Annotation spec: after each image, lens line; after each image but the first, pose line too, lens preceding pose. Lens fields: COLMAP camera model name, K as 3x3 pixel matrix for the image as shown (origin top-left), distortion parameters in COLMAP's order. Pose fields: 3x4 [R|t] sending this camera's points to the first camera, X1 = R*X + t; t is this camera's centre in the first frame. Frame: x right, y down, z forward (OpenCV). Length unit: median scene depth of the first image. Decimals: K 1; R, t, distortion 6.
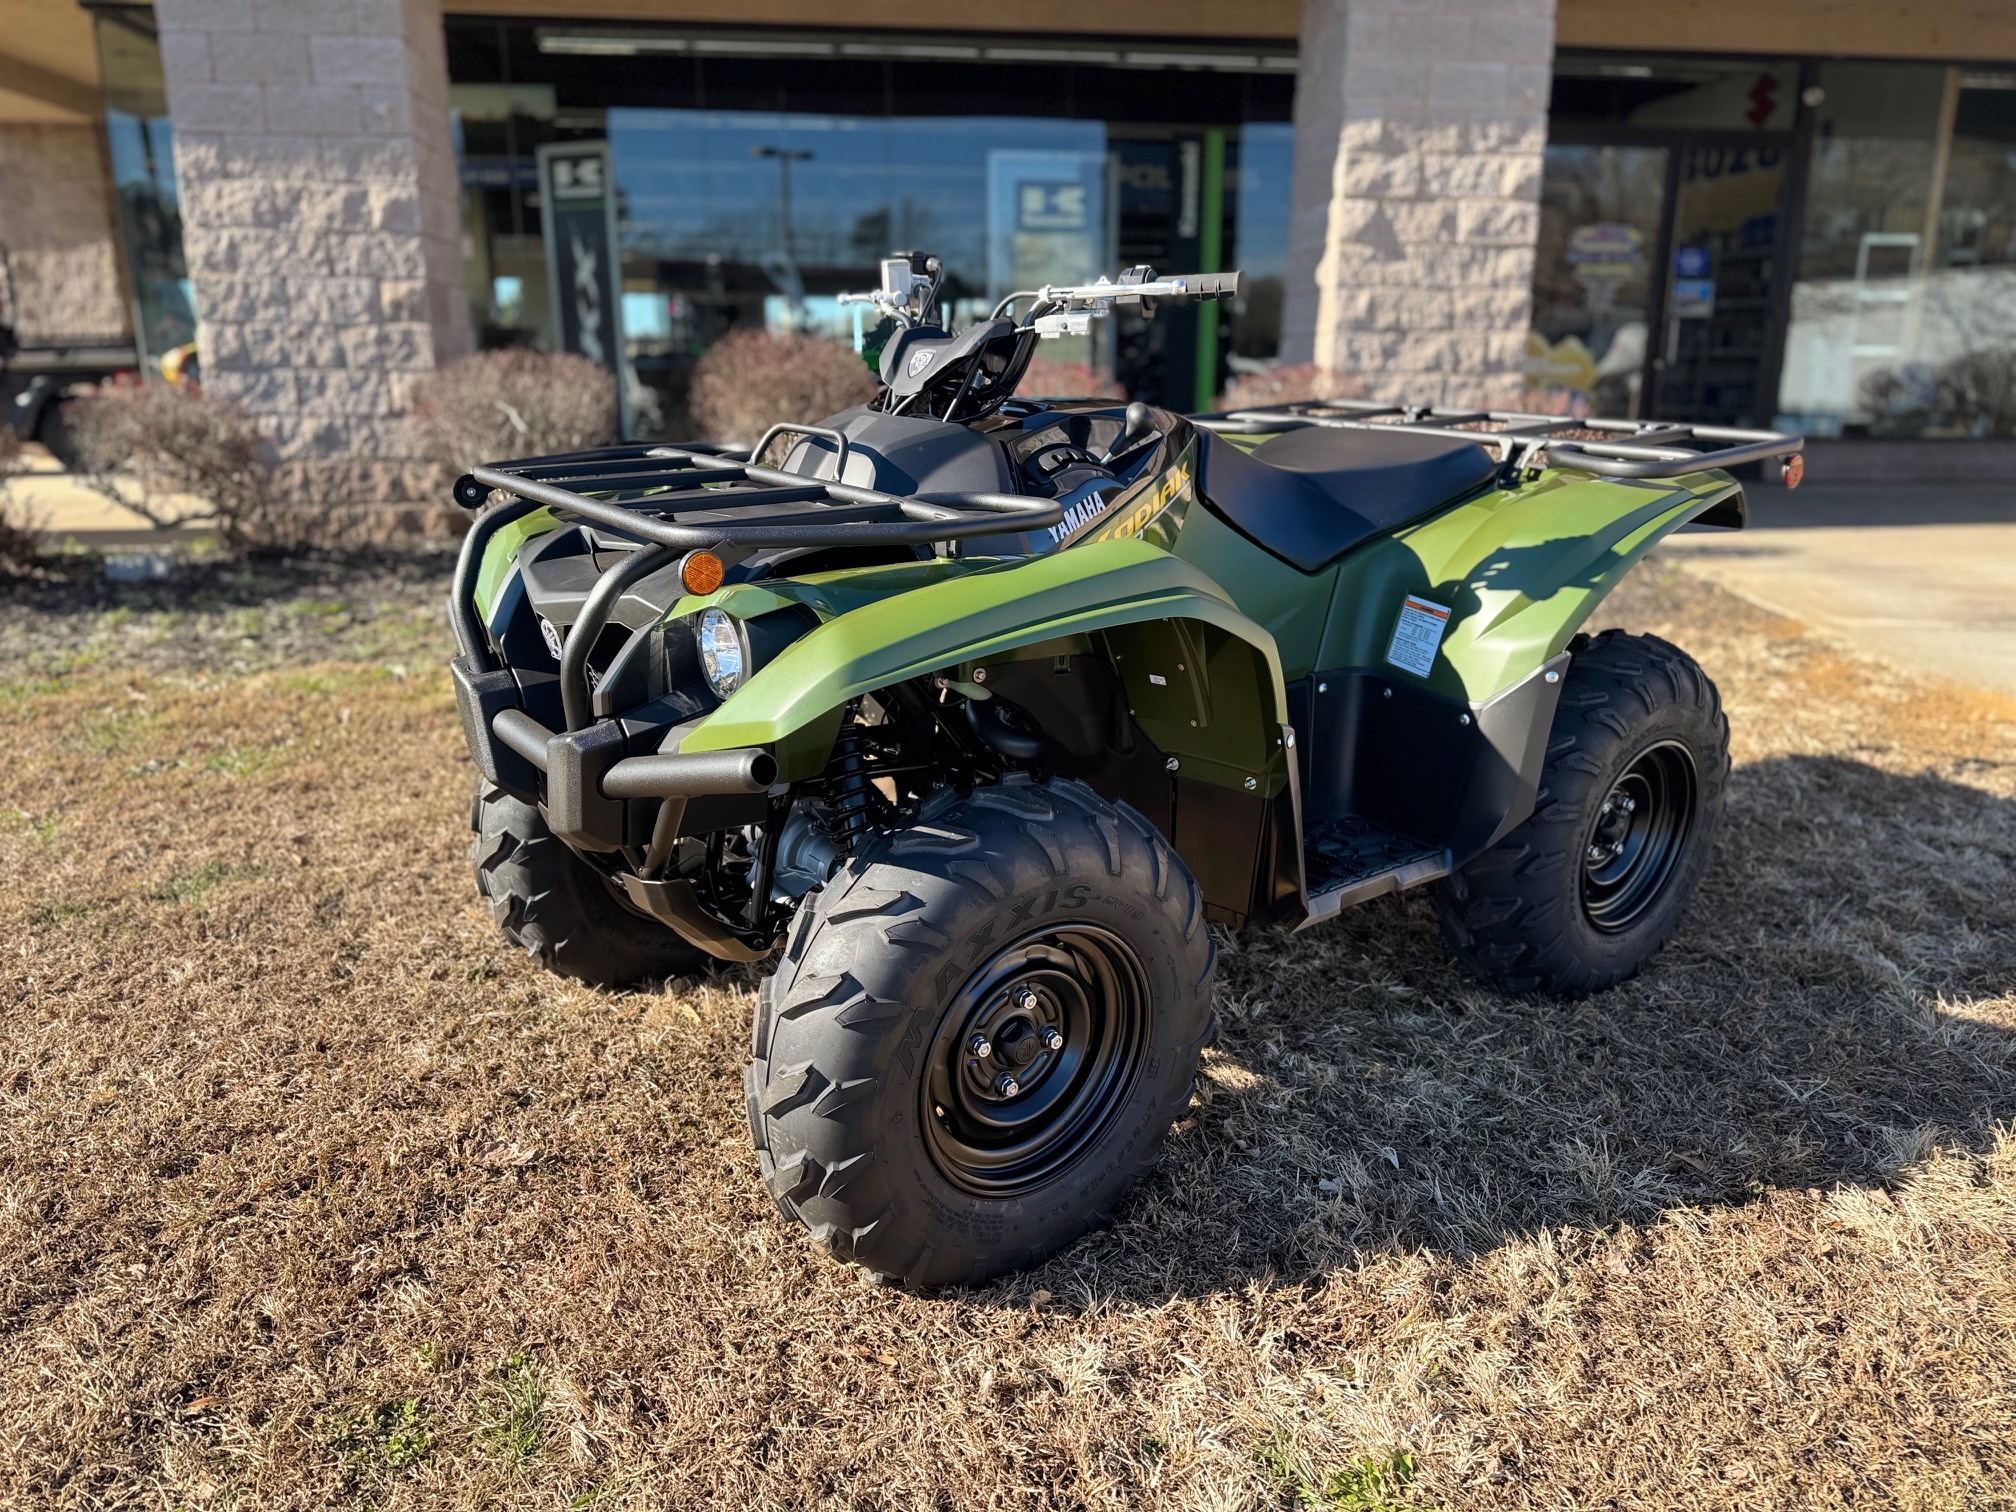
lens RADIAL K [[1452.0, 0, 1084.8], [0, 1452.0, 760.2], [0, 0, 1]] dist [0.020776, -0.023937]
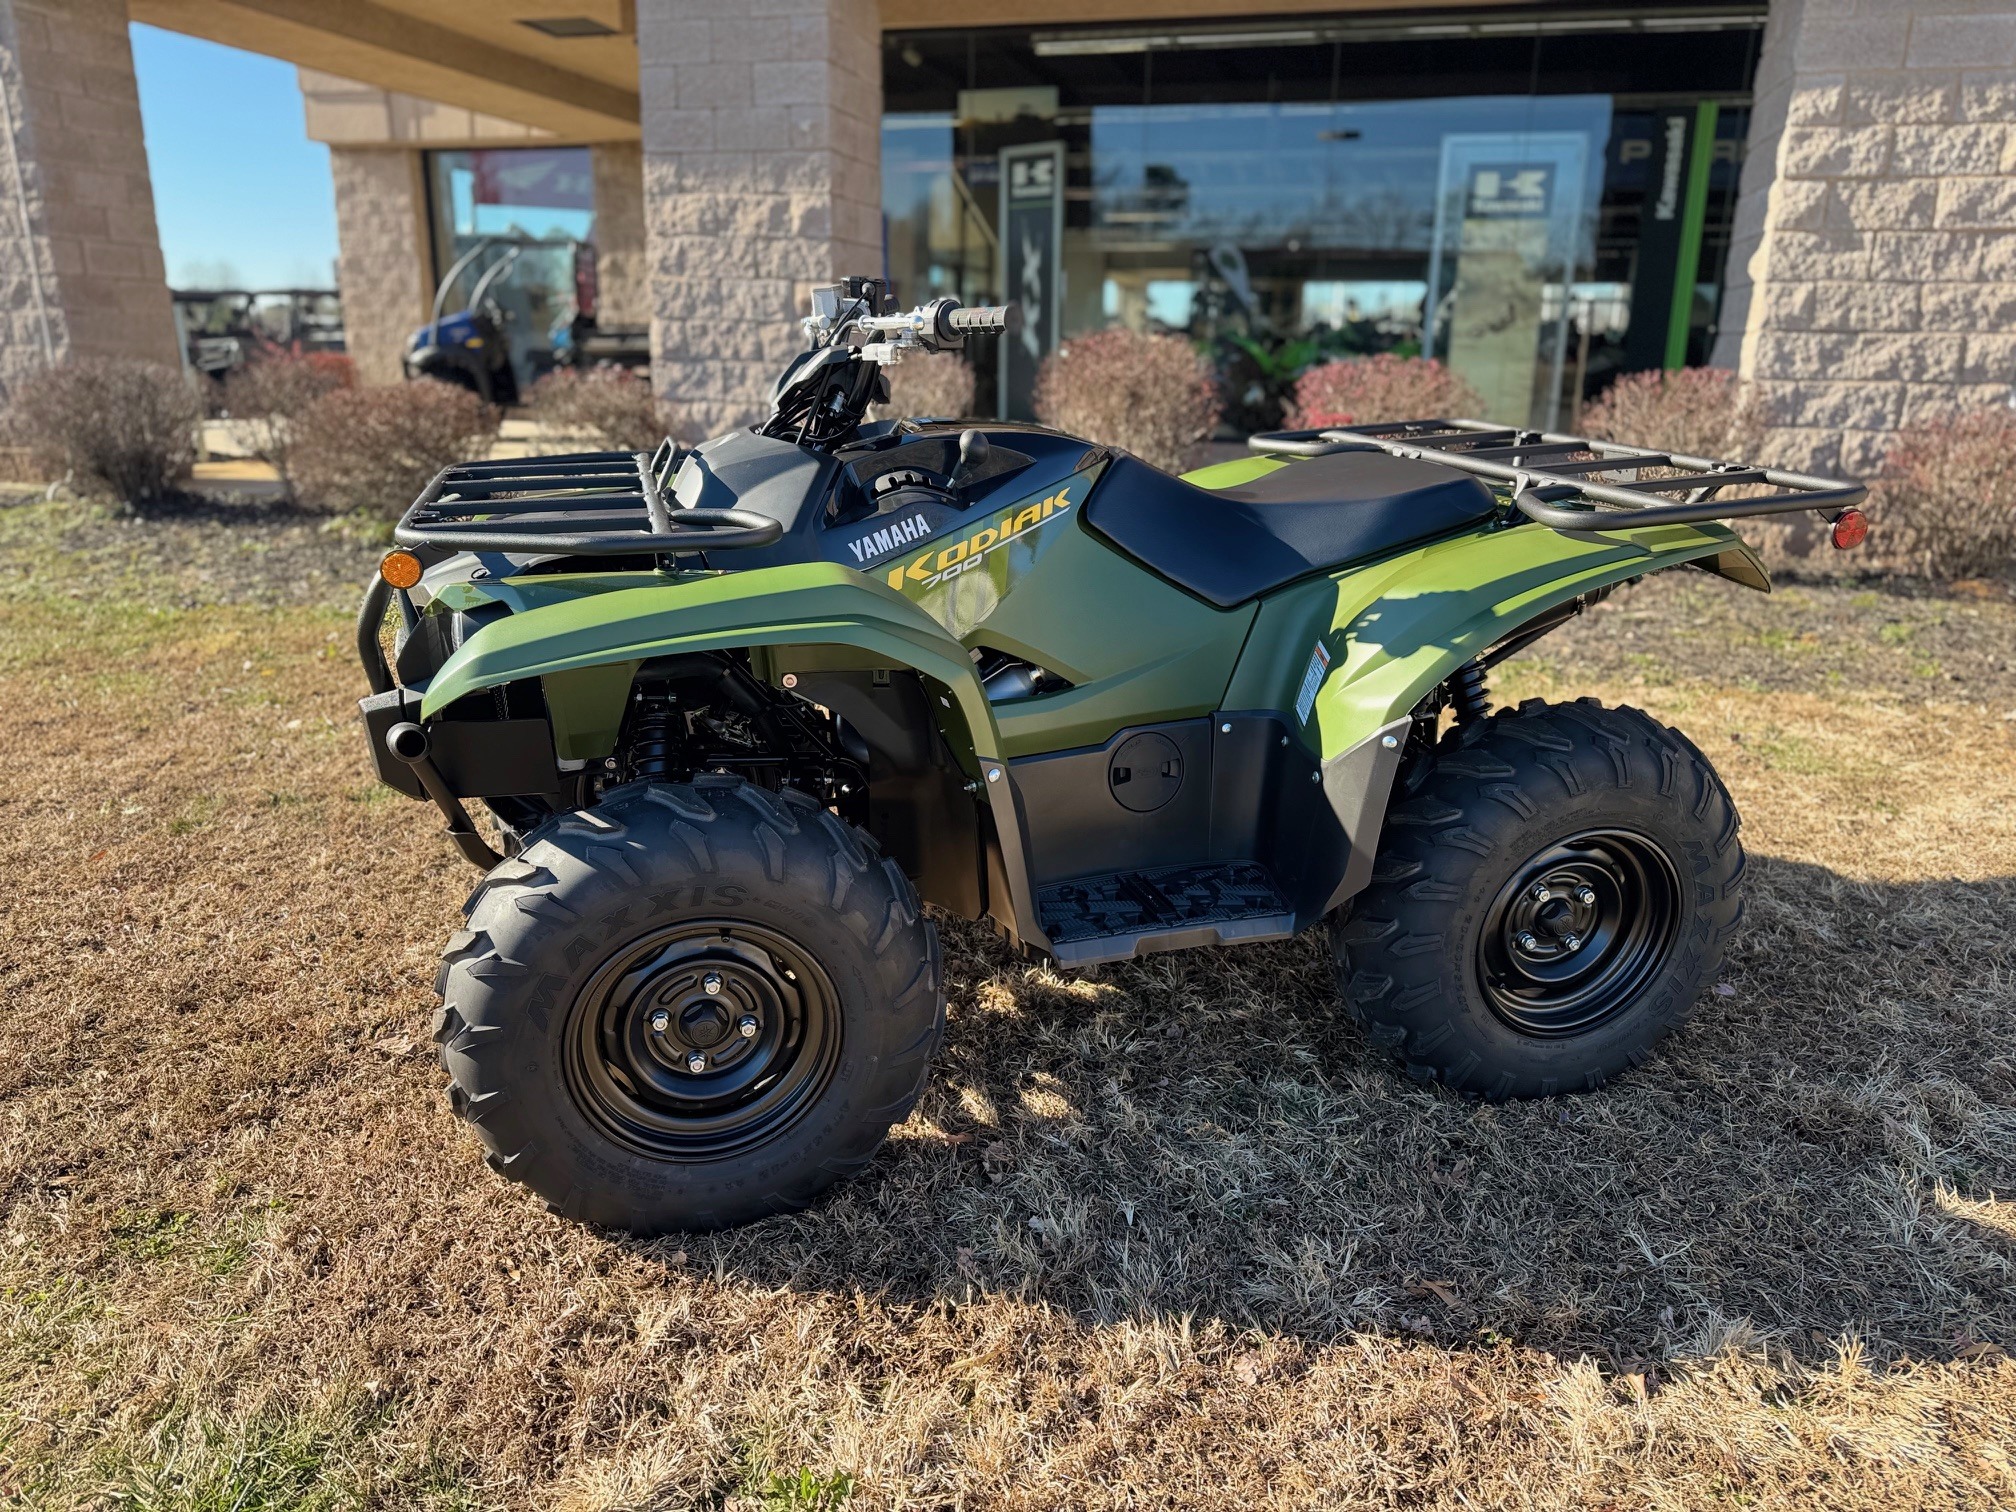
lens RADIAL K [[1450.6, 0, 1014.1], [0, 1450.6, 791.3], [0, 0, 1]] dist [0.049375, -0.064370]
pose [[0.926168, 0.120404, -0.357373, 0.121494], [-0.111171, 0.992720, 0.046350, -0.011998], [0.360352, -0.003199, 0.932811, 0.016388]]
